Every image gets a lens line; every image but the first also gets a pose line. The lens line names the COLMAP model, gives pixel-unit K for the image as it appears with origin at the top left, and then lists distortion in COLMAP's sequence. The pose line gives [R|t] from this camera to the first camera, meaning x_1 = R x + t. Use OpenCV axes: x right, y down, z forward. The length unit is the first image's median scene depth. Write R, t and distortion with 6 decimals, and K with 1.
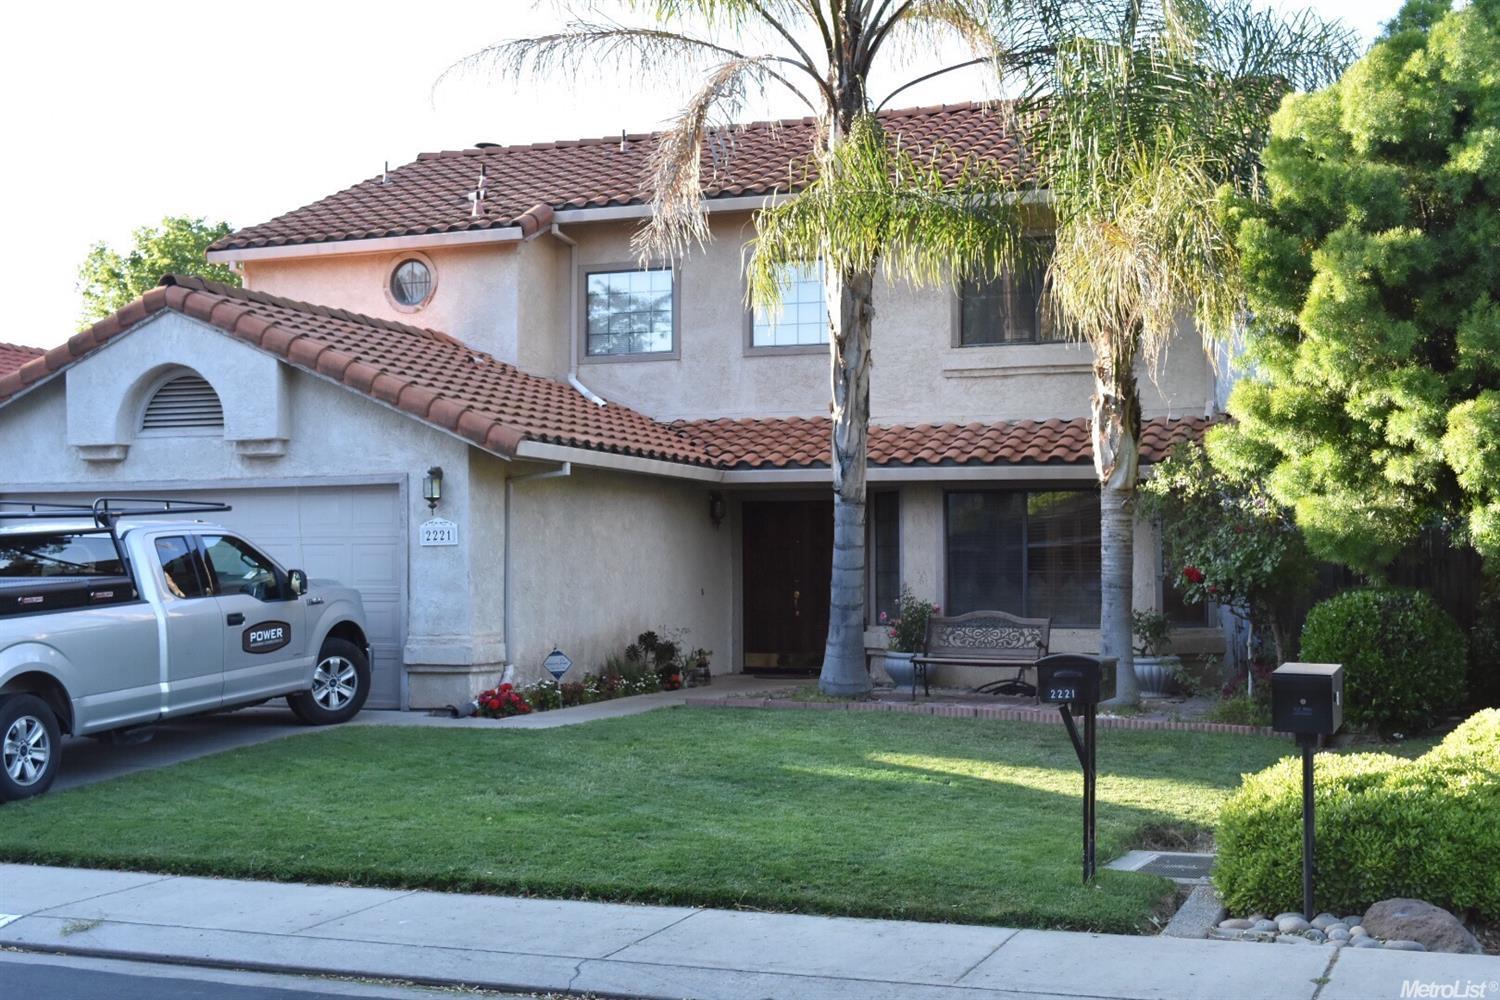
lens RADIAL K [[1976.7, 0, 750.0], [0, 1976.7, 500.0], [0, 0, 1]] dist [-0.061442, 0.059601]
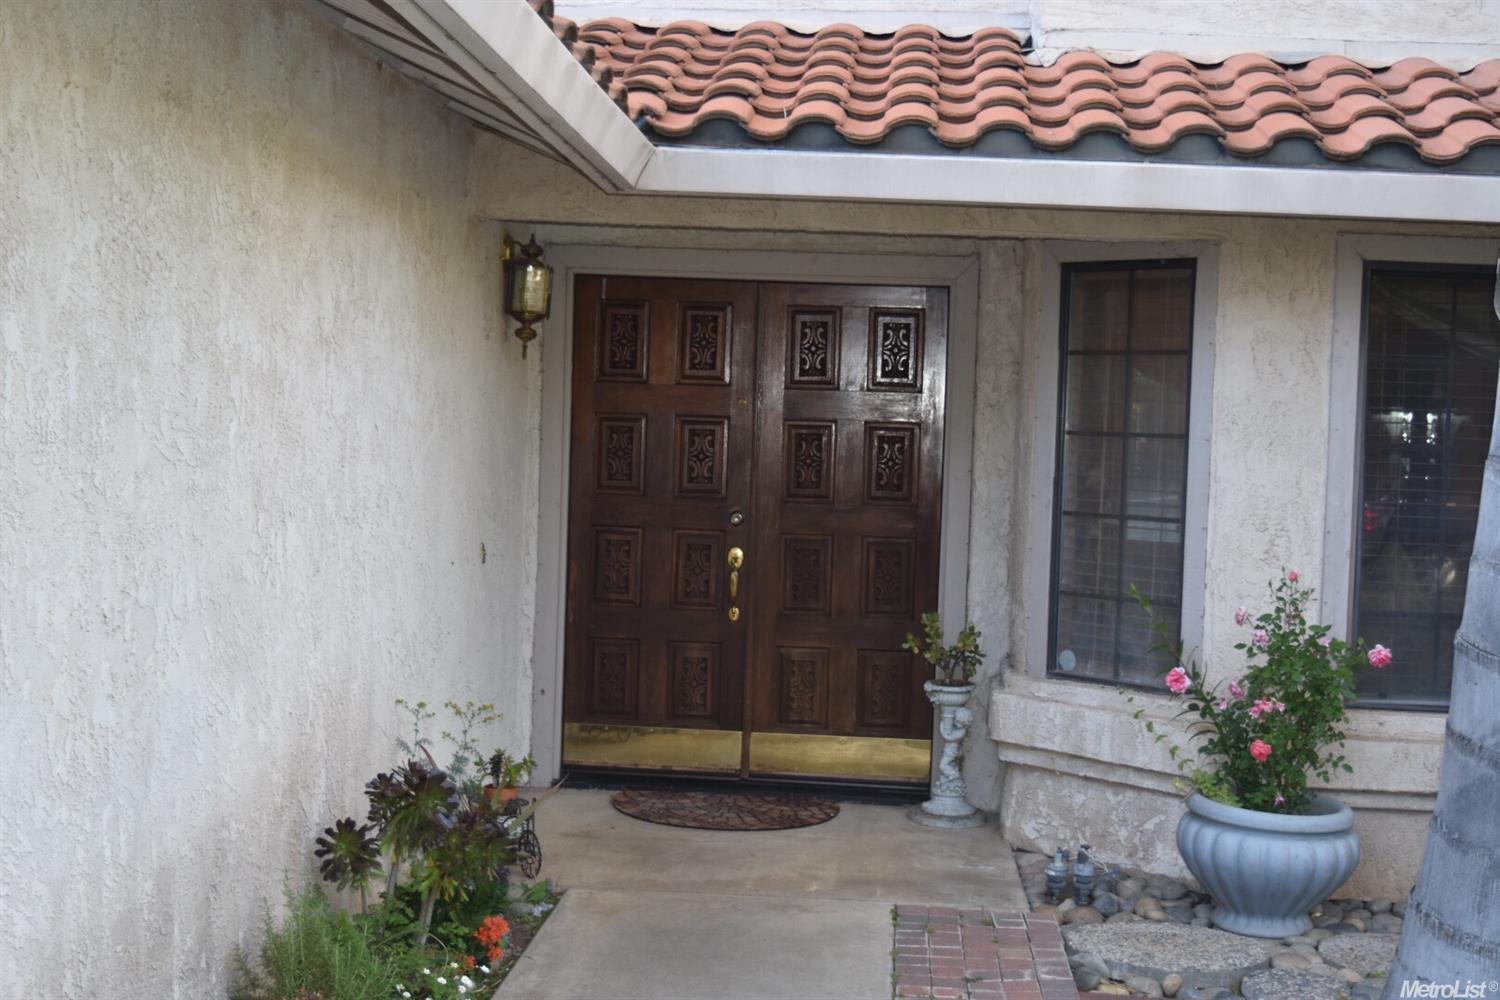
lens RADIAL K [[1976.7, 0, 750.0], [0, 1976.7, 500.0], [0, 0, 1]] dist [-0.061442, 0.059601]
pose [[0.952068, 0.024545, 0.304901, -0.084371], [-0.049967, 0.995866, 0.075856, 0.013260], [-0.301778, -0.087455, 0.949358, 0.741543]]
